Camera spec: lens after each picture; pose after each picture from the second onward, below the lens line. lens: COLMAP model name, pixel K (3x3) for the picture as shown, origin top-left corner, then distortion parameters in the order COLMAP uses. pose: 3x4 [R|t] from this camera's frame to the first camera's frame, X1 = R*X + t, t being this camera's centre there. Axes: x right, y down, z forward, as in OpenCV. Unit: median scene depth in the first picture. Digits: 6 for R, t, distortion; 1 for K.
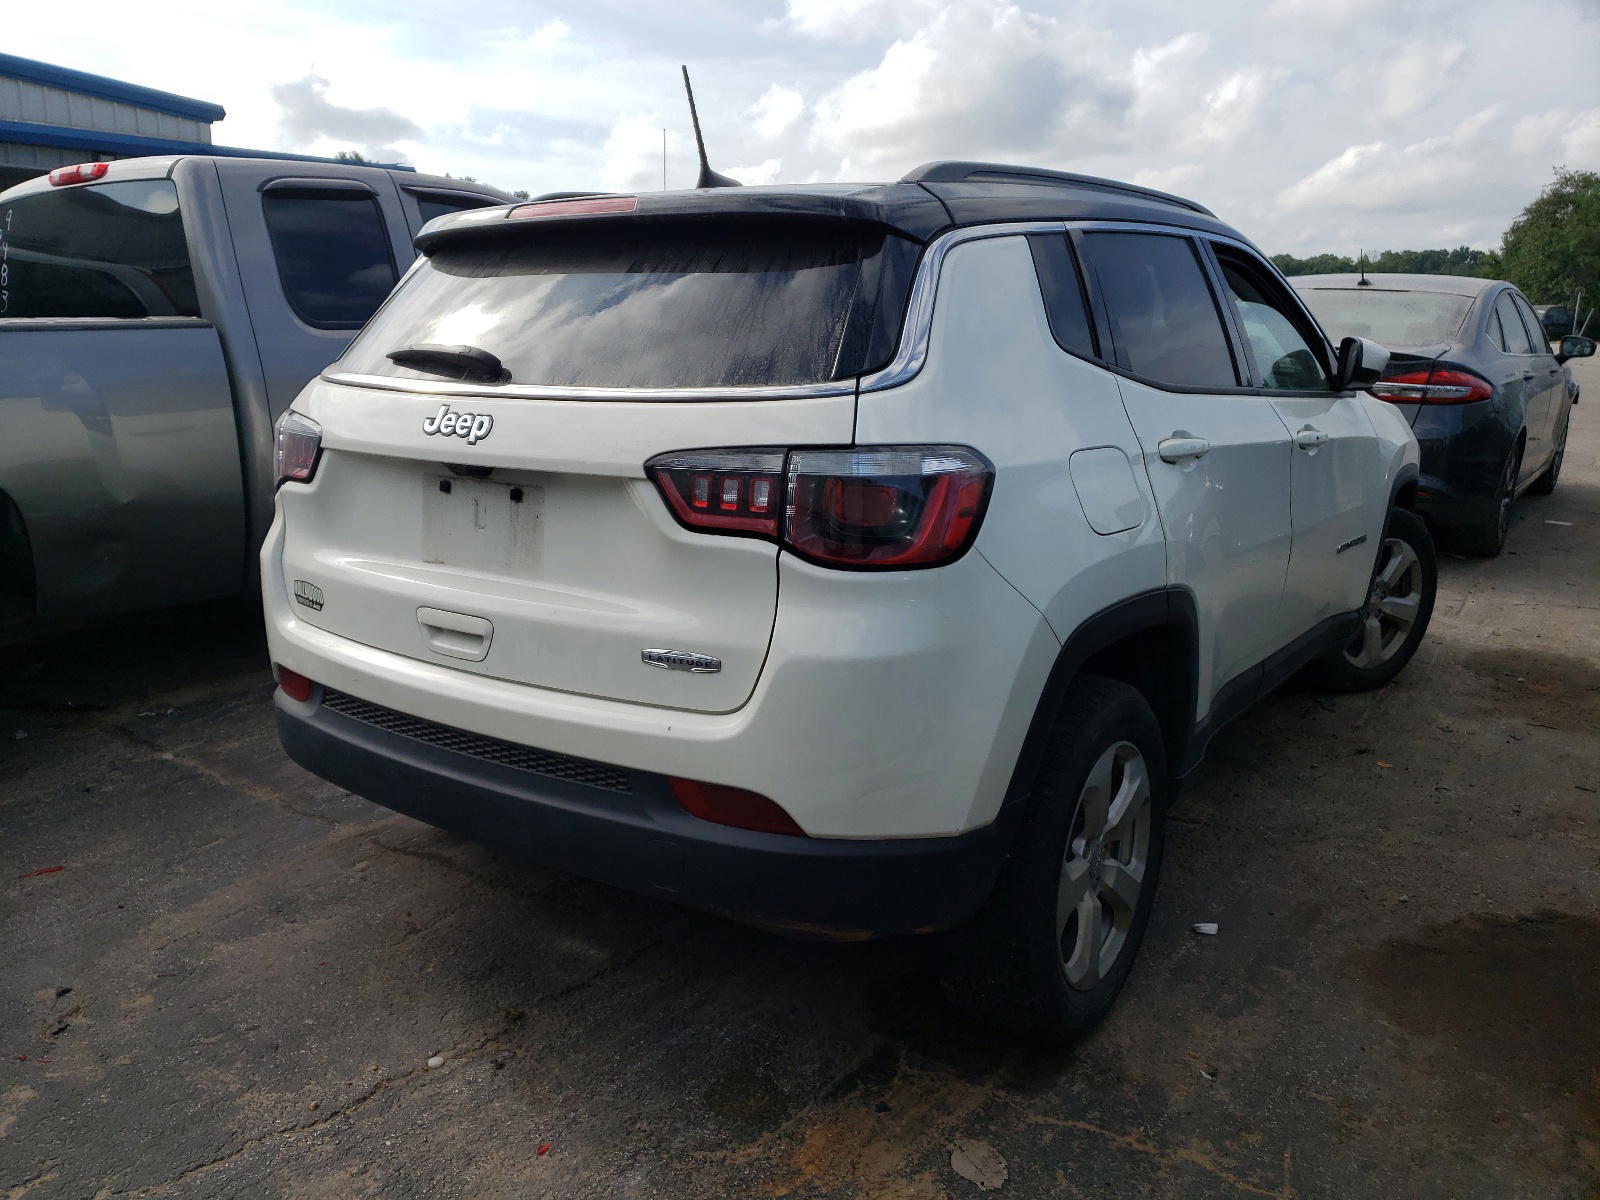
lens RADIAL K [[1249.2, 0, 800.0], [0, 1249.2, 600.0], [0, 0, 1]] dist [0.006310, 0.002412]
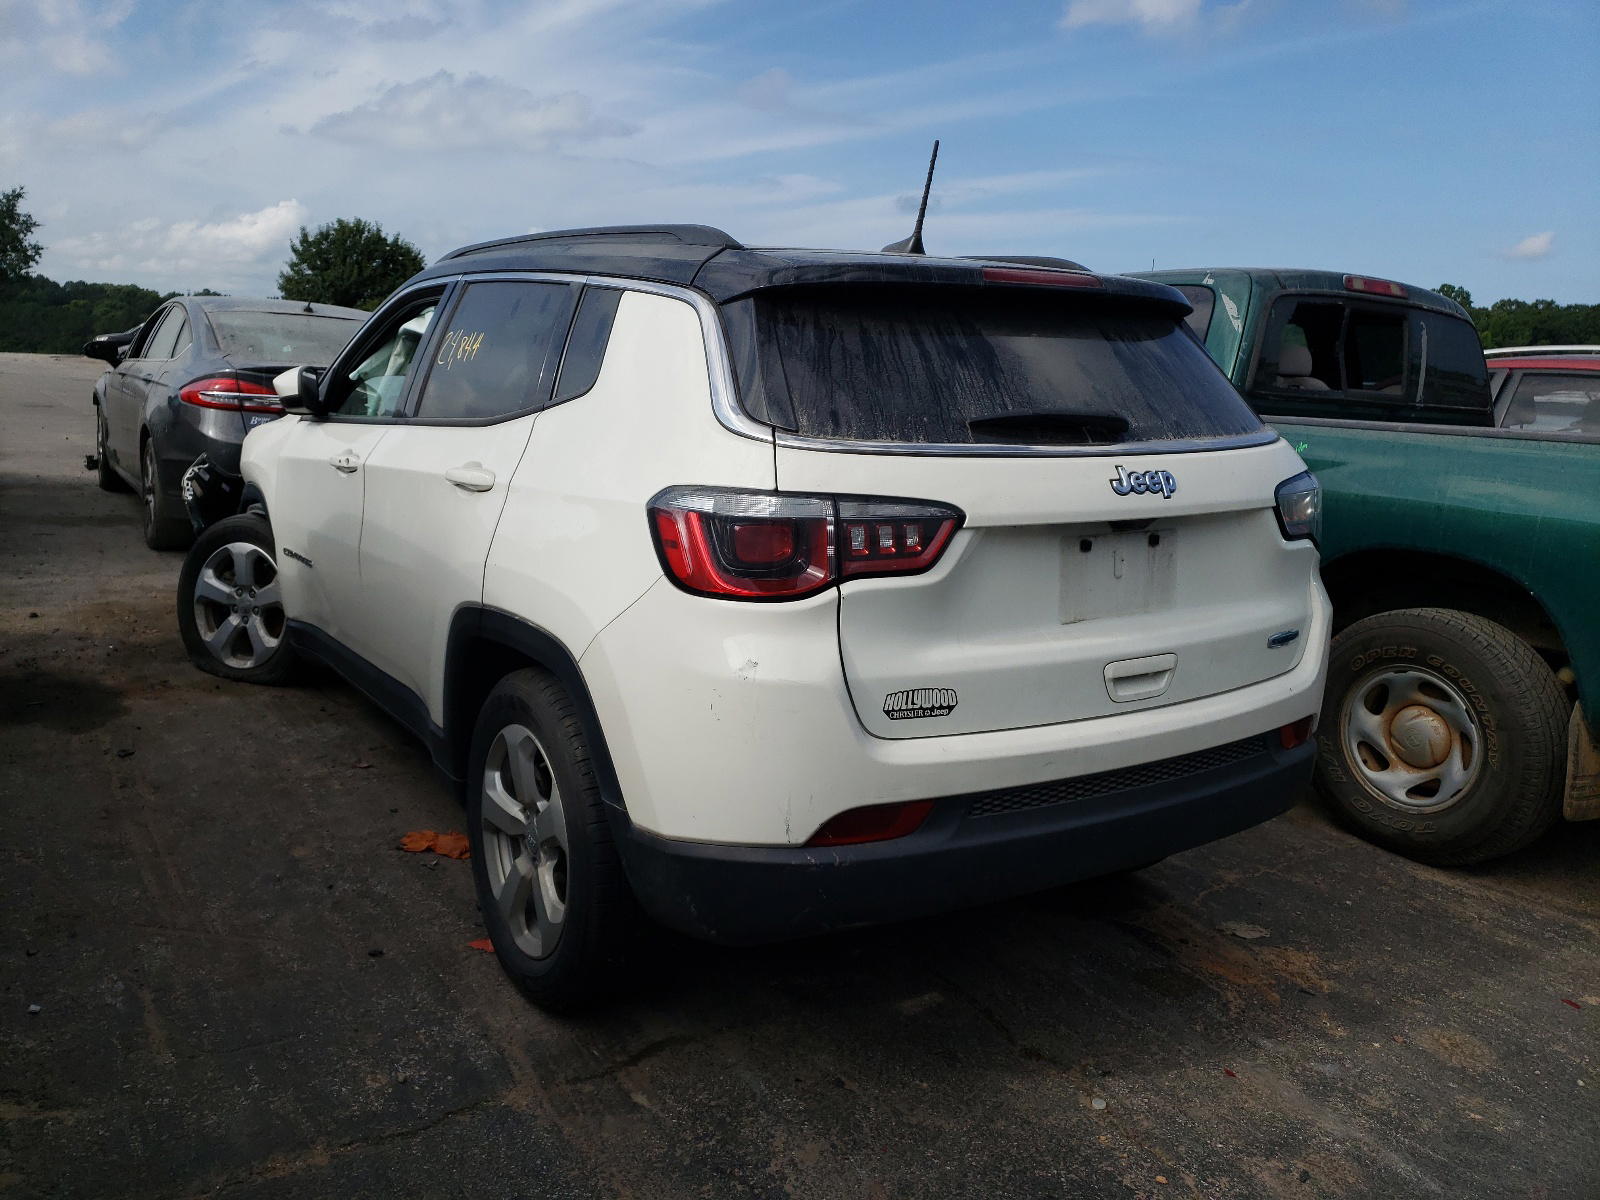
lens RADIAL K [[1211.4, 0, 799.6], [0, 1211.4, 668.5], [0, 0, 1]] dist [0.144902, 0.000048]
pose [[0.347166, -0.214550, 0.912932, -1.300871], [0.175043, 0.971195, 0.161678, -0.196121], [-0.921323, 0.103673, 0.374721, 0.851012]]
